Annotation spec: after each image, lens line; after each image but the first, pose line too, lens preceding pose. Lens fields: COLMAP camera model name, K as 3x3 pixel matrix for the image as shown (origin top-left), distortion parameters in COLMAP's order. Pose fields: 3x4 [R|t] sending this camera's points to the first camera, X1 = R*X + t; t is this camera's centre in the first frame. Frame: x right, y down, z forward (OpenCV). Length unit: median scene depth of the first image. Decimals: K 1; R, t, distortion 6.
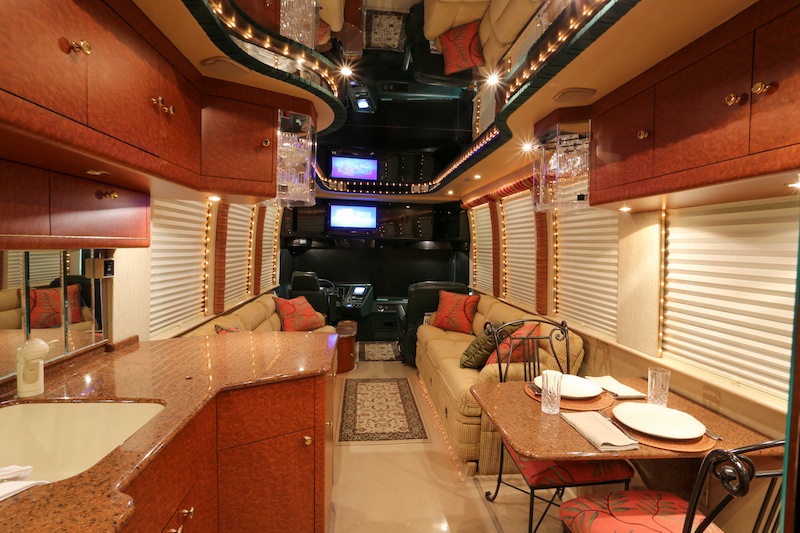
lens RADIAL K [[399.2, 0, 396.5], [0, 399.2, 263.8], [0, 0, 1]] dist [-0.090731, 0.033306]
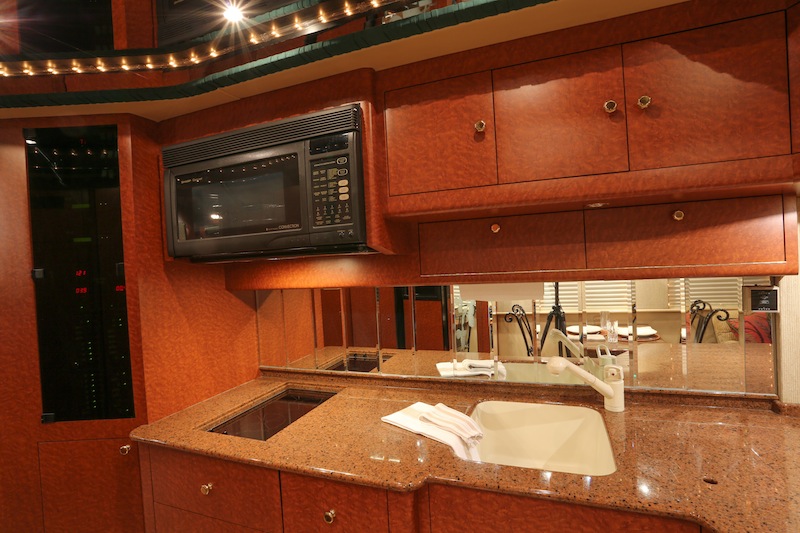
lens RADIAL K [[400.6, 0, 397.0], [0, 400.6, 263.8], [0, 0, 1]] dist [-0.075151, 0.033501]
pose [[-0.450802, 0.019388, -0.892413, 0.105681], [0.005094, 0.999804, 0.019148, -0.033905], [0.892610, 0.004086, -0.450812, 0.307051]]
